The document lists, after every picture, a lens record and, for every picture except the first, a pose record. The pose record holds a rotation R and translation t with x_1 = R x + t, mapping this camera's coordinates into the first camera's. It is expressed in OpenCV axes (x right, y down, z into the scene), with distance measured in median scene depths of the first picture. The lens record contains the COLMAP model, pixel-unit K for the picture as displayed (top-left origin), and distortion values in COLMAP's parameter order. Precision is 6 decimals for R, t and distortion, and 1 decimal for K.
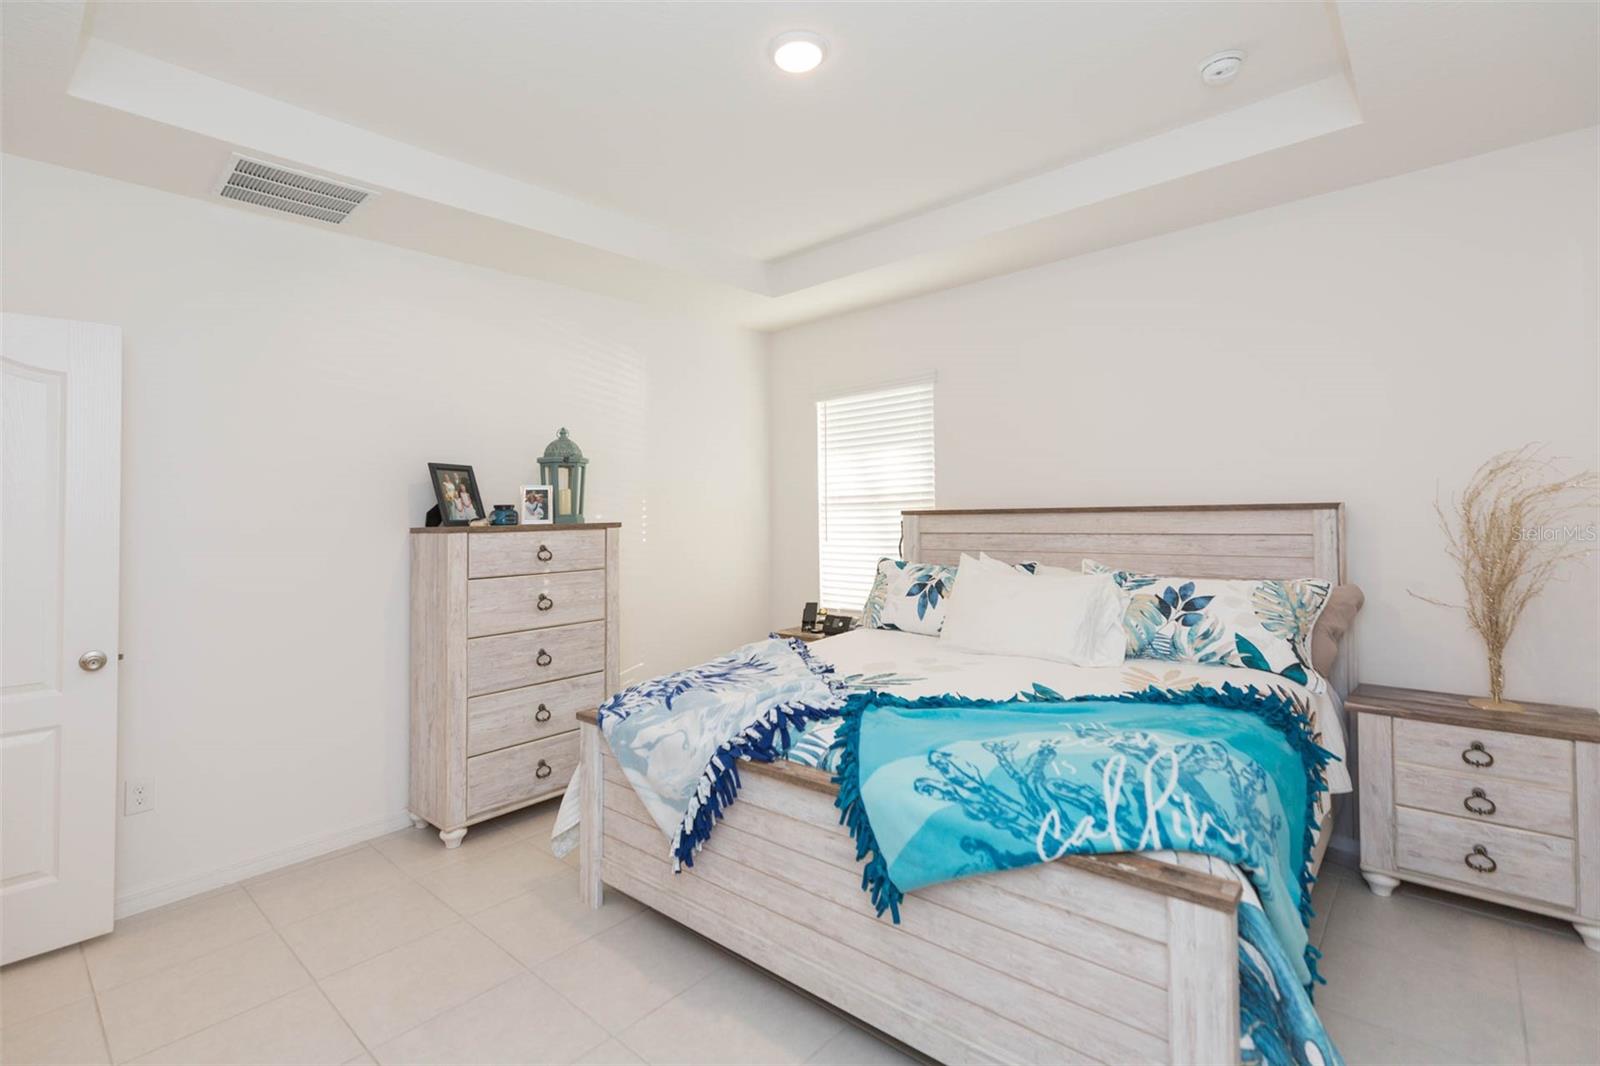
lens RADIAL K [[739.8, 0, 801.2], [0, 739.8, 505.5], [0, 0, 1]] dist [0.002408, 0.000453]
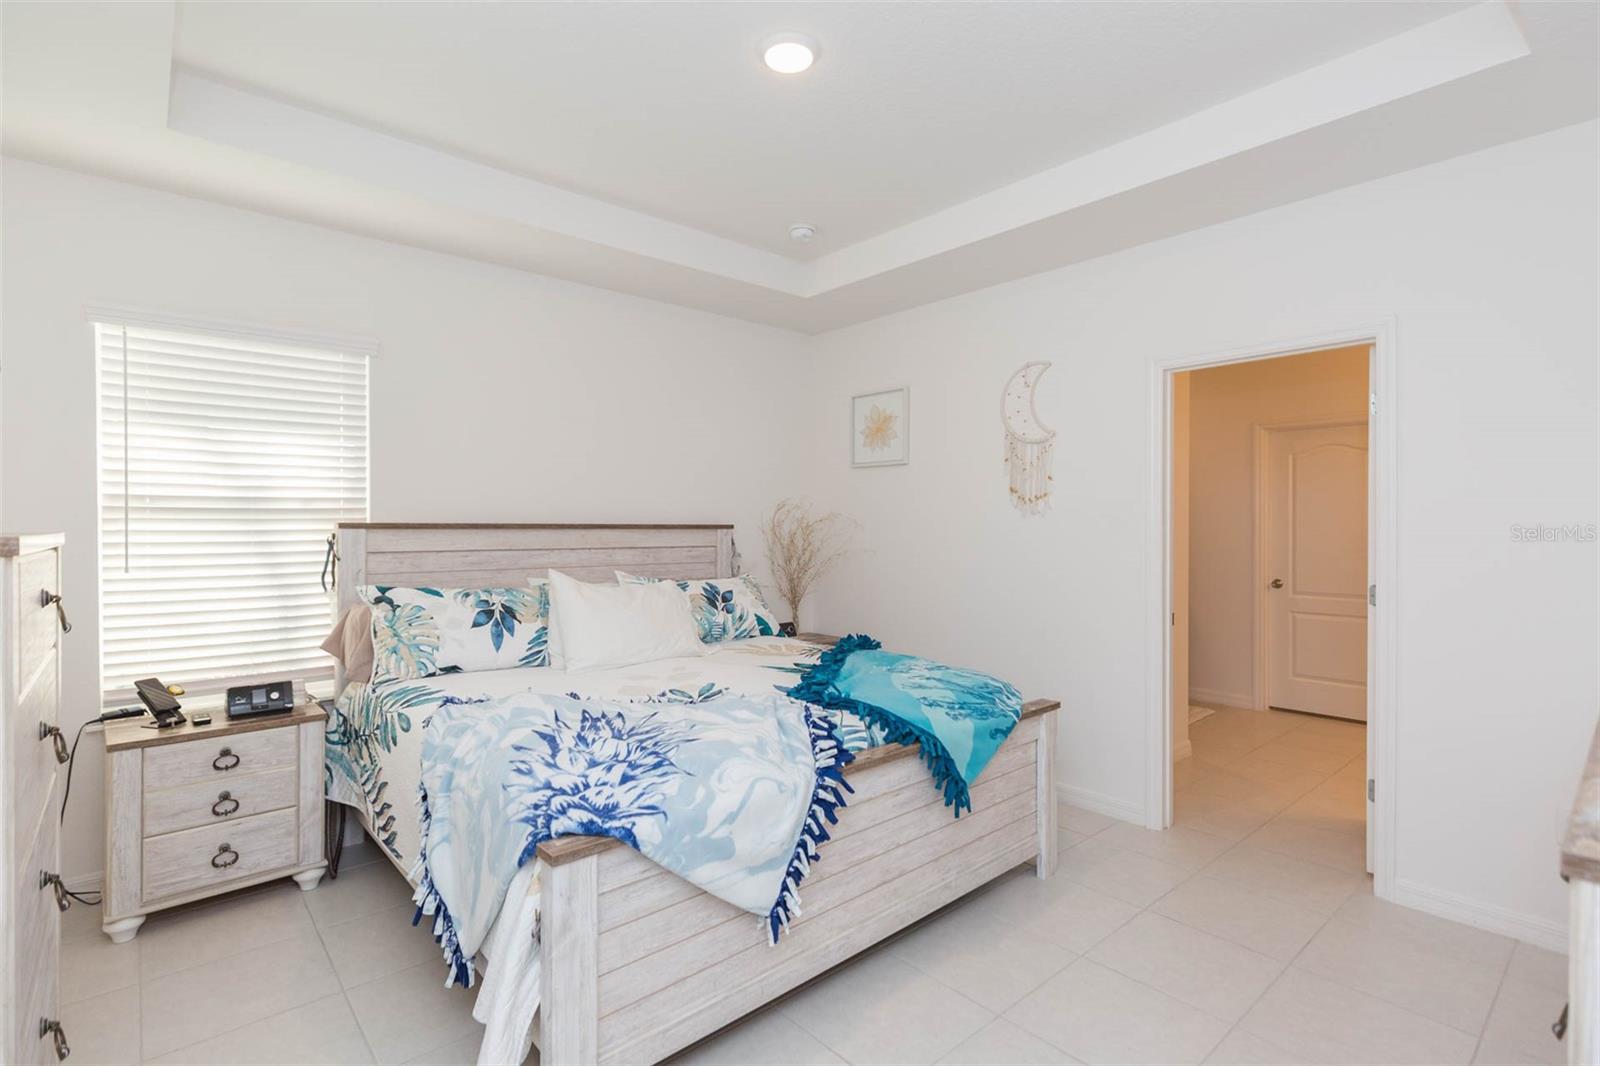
lens RADIAL K [[751.7, 0, 798.8], [0, 751.7, 543.1], [0, 0, 1]] dist [0.001044, 0.000089]
pose [[0.121255, -0.003849, 0.992614, -0.648414], [-0.017793, 0.999823, 0.006051, 0.017644], [-0.992462, -0.018396, 0.121165, 0.549955]]
